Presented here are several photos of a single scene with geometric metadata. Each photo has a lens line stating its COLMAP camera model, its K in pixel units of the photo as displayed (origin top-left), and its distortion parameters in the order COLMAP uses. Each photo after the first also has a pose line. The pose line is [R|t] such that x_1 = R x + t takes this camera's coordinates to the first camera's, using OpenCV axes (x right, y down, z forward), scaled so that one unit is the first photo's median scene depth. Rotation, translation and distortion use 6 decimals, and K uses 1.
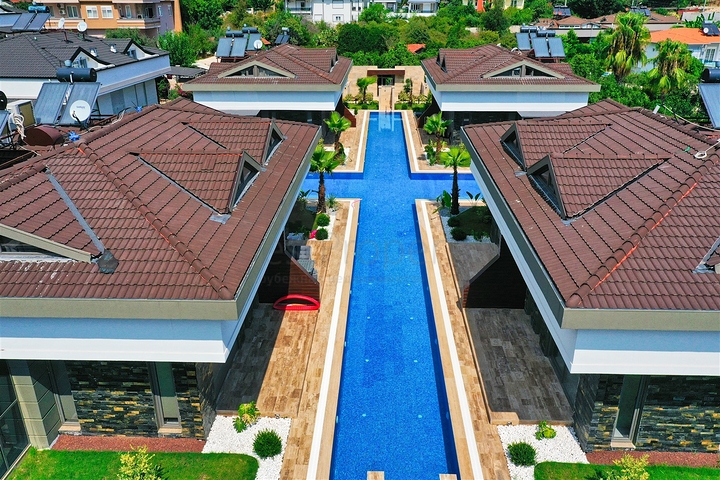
lens RADIAL K [[574.6, 0, 360.0], [0, 574.6, 240.0], [0, 0, 1]] dist [-0.000039, 0.006630]
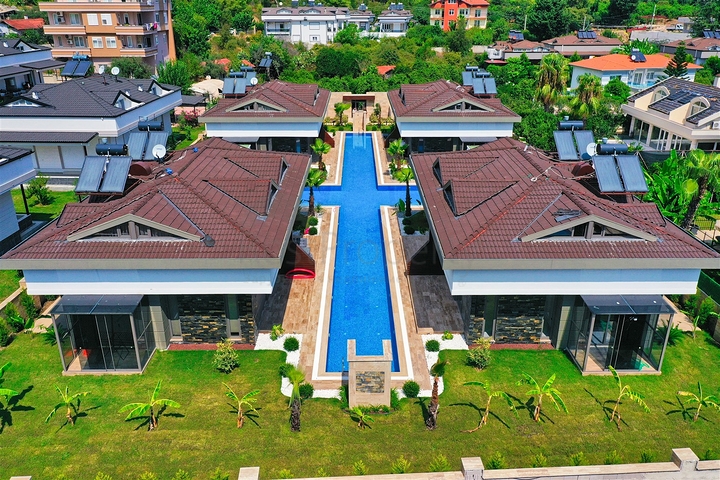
lens RADIAL K [[574.6, 0, 360.0], [0, 574.6, 240.0], [0, 0, 1]] dist [-0.000039, 0.006630]
pose [[0.999110, -0.013420, 0.039980, -0.007364], [0.013847, 0.999850, -0.010437, 0.026797], [-0.039834, 0.010981, 0.999146, -0.398611]]
